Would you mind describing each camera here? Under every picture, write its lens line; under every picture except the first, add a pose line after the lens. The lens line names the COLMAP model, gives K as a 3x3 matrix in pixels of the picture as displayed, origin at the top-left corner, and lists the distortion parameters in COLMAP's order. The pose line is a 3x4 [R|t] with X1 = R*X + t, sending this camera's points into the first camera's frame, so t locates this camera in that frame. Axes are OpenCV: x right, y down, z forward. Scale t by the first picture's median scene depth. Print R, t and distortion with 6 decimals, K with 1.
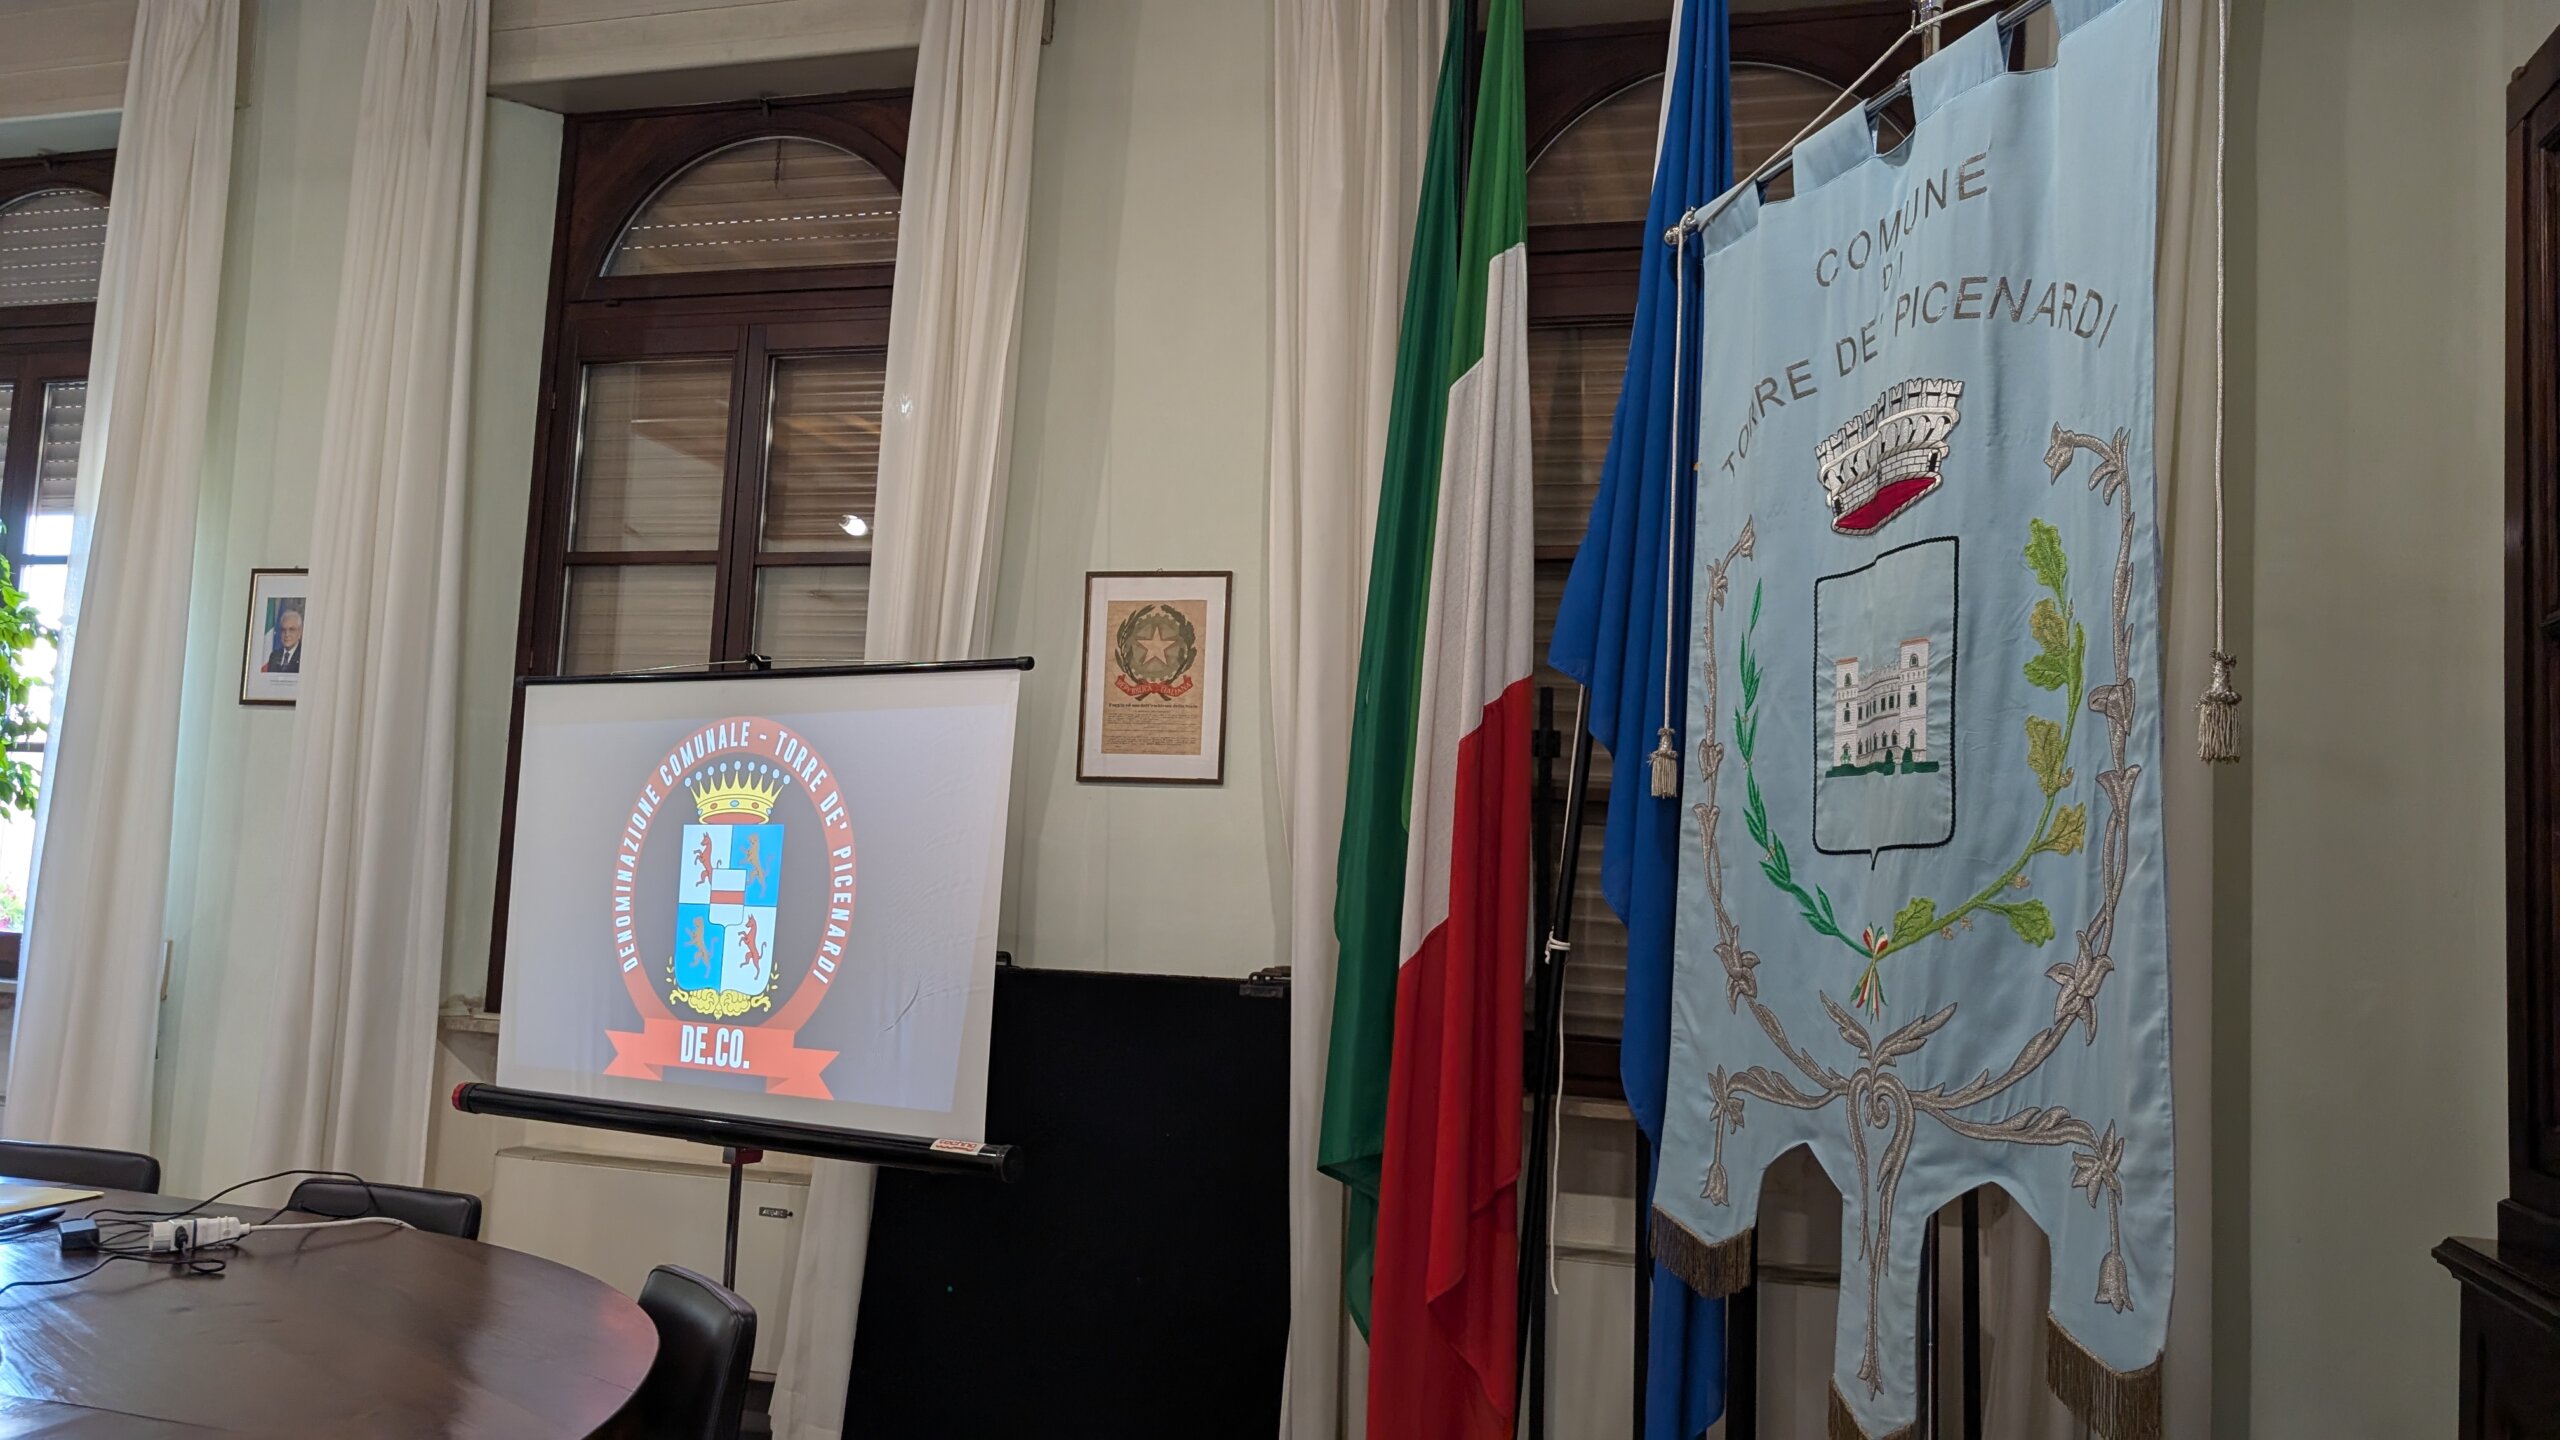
lens RADIAL K [[1878.5, 0, 1299.1], [0, 1878.5, 718.3], [0, 0, 1]] dist [0.014701, -0.030254]
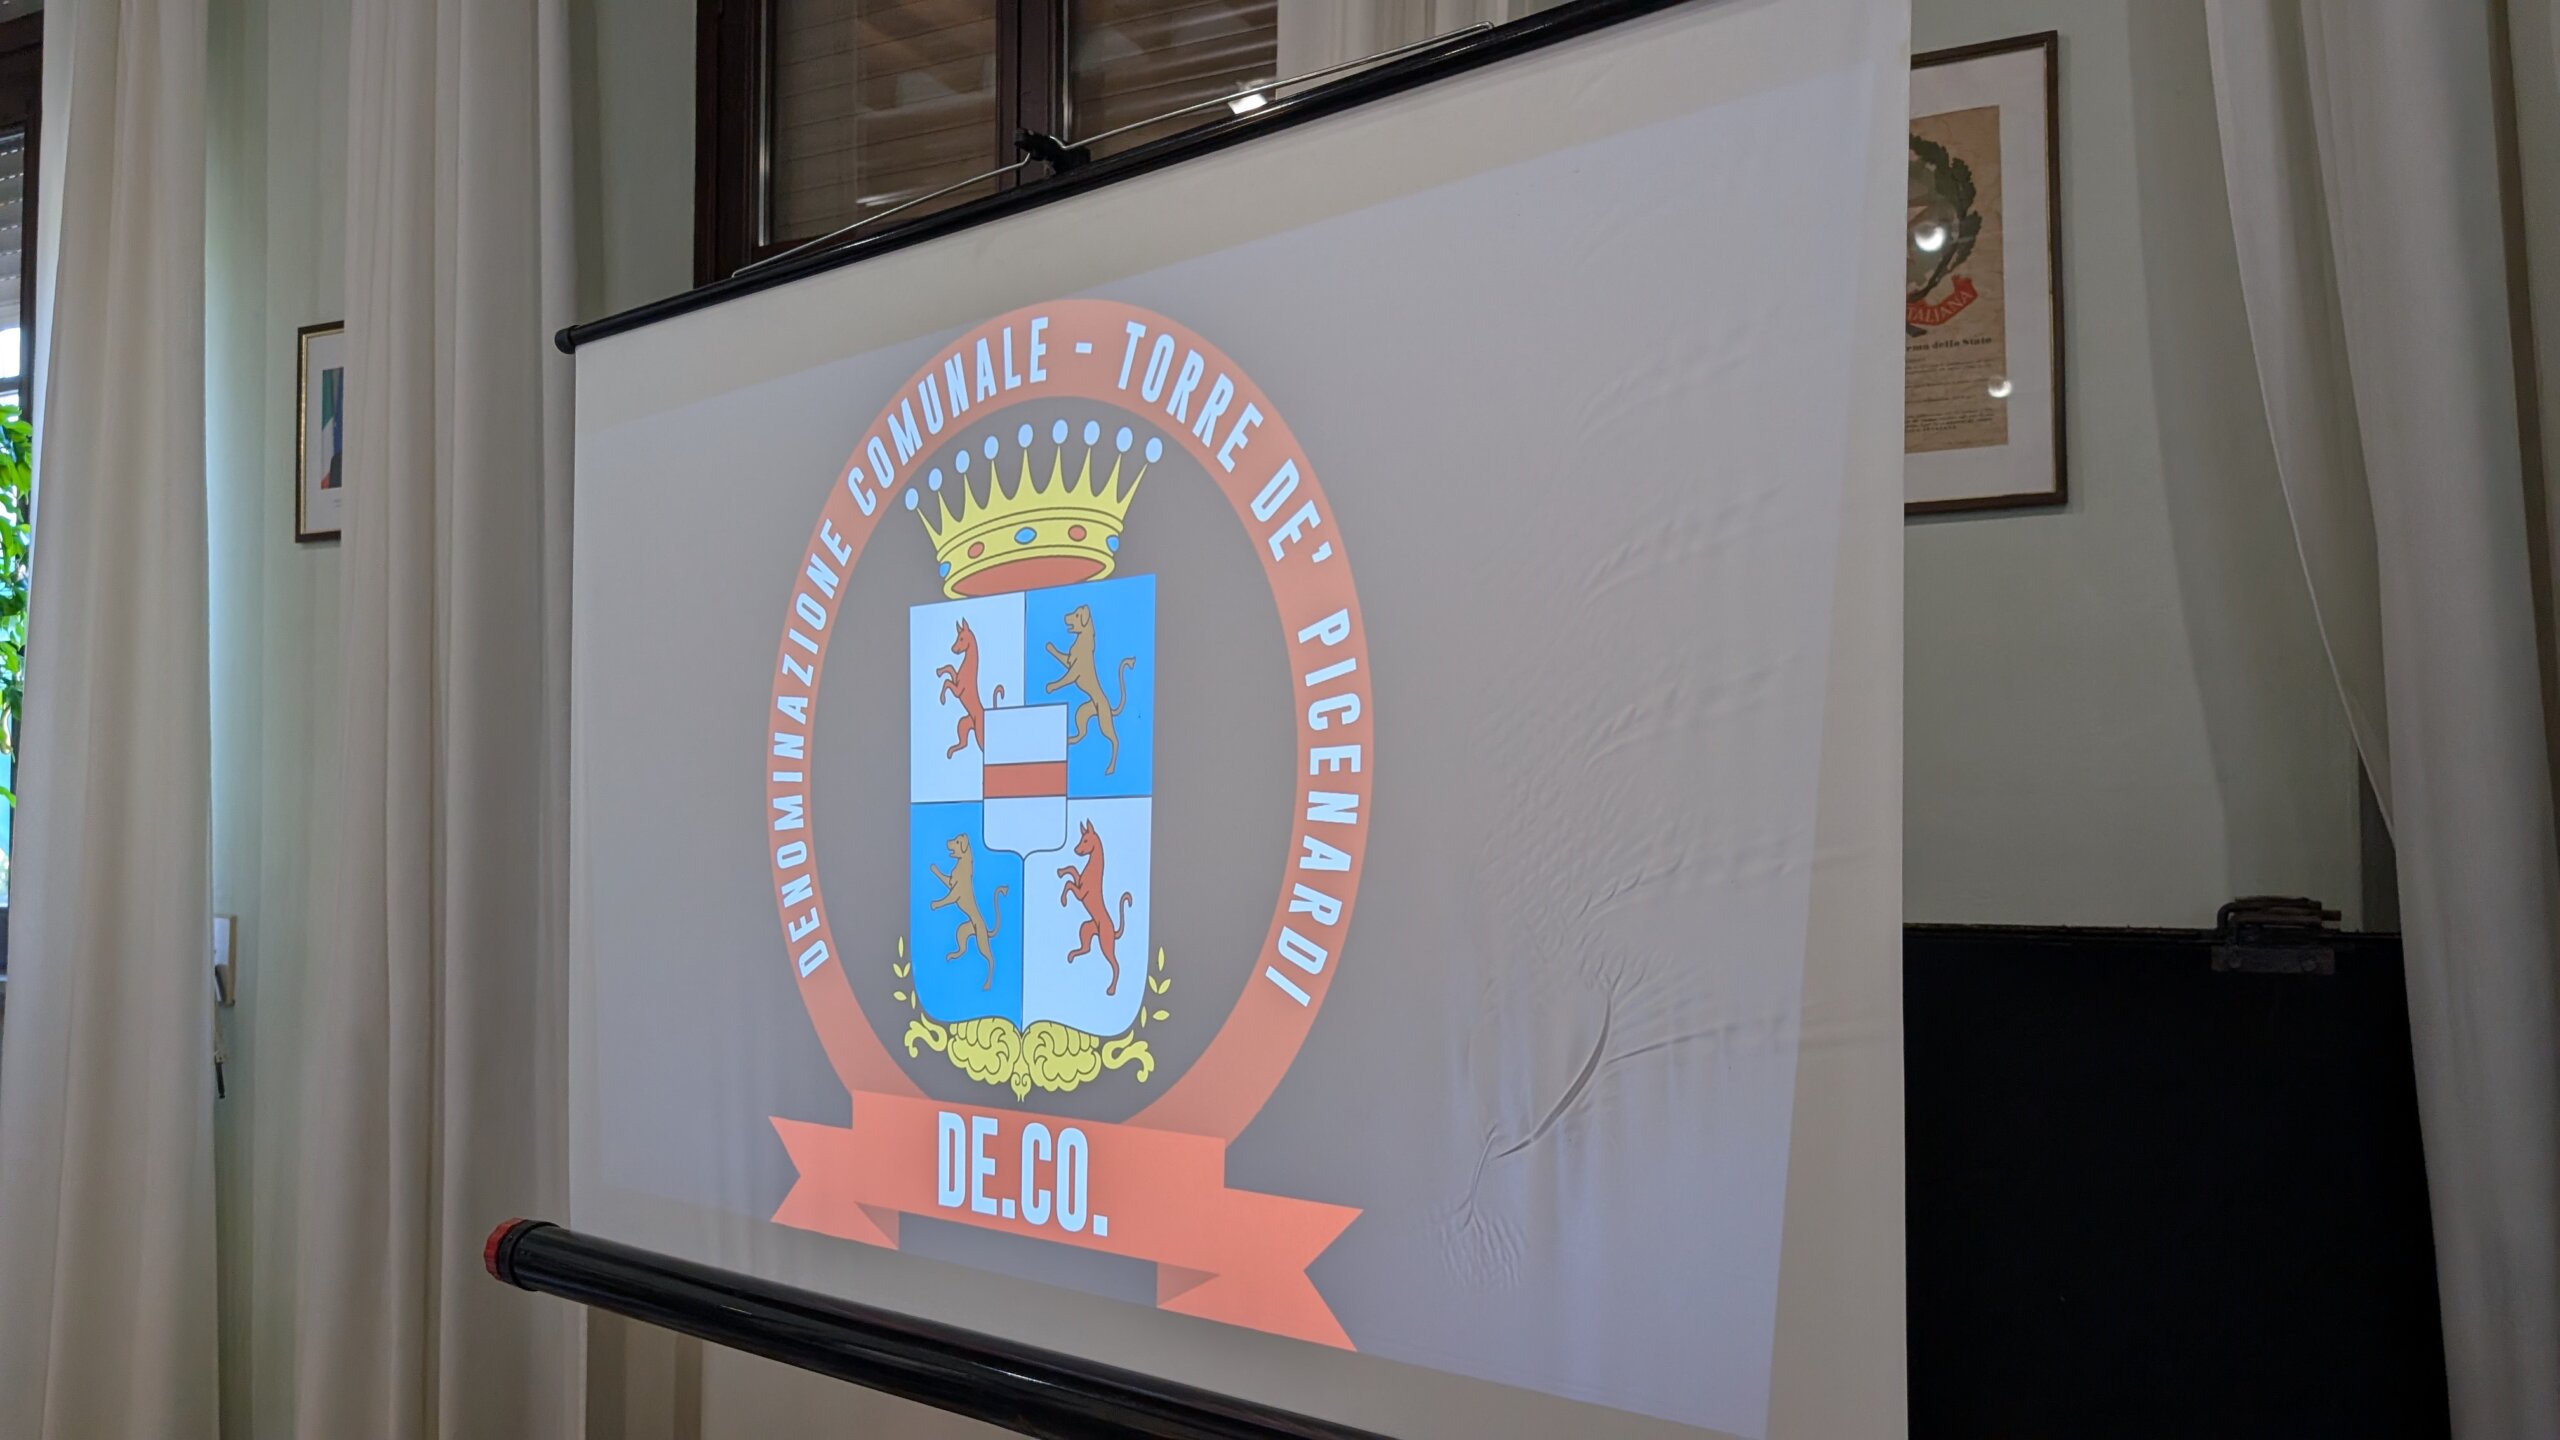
lens RADIAL K [[1878.5, 0, 1262.9], [0, 1878.5, 722.5], [0, 0, 1]] dist [0.014701, -0.030254]
pose [[0.979719, -0.056276, -0.192311, -0.183606], [0.065089, 0.997085, 0.039820, 0.071991], [0.189509, -0.051530, 0.980526, 0.640085]]
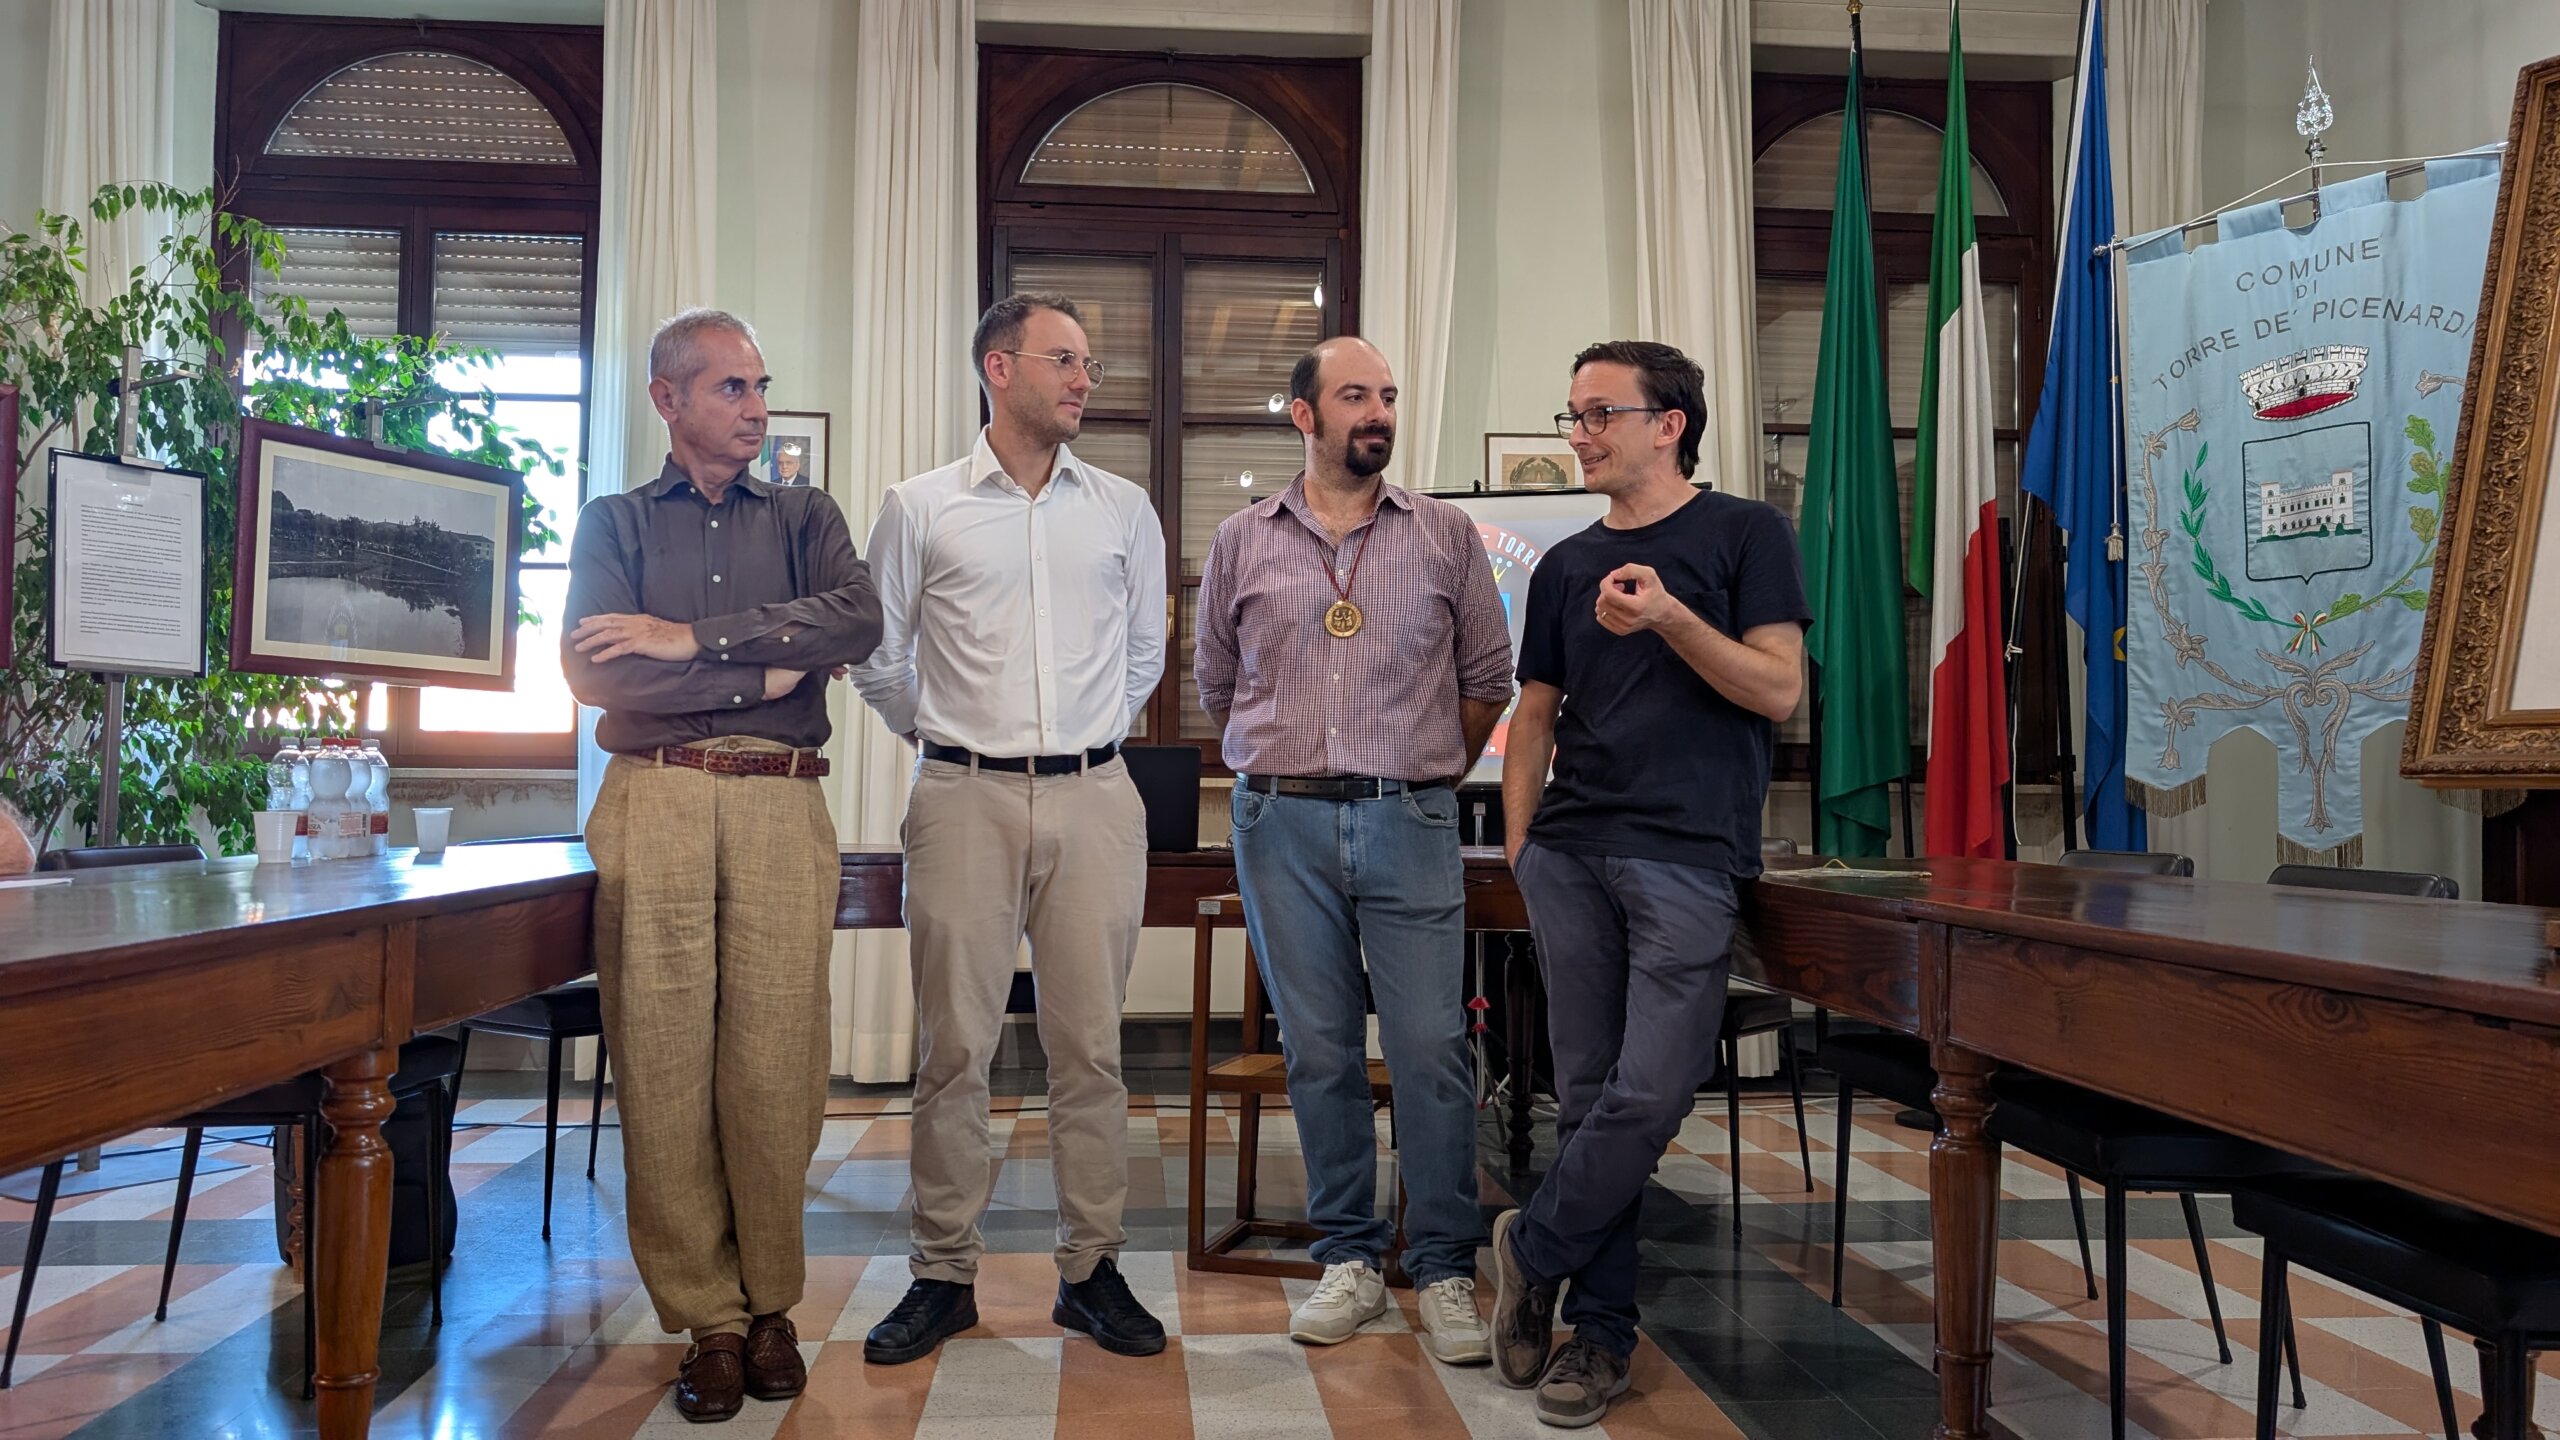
lens RADIAL K [[1878.5, 0, 1303.3], [0, 1878.5, 716.1], [0, 0, 1]] dist [0.014701, -0.030254]
pose [[0.935002, -0.023526, 0.353861, -0.959786], [0.003520, 0.998364, 0.057073, 0.068224], [-0.354625, -0.052118, 0.933555, -0.355641]]
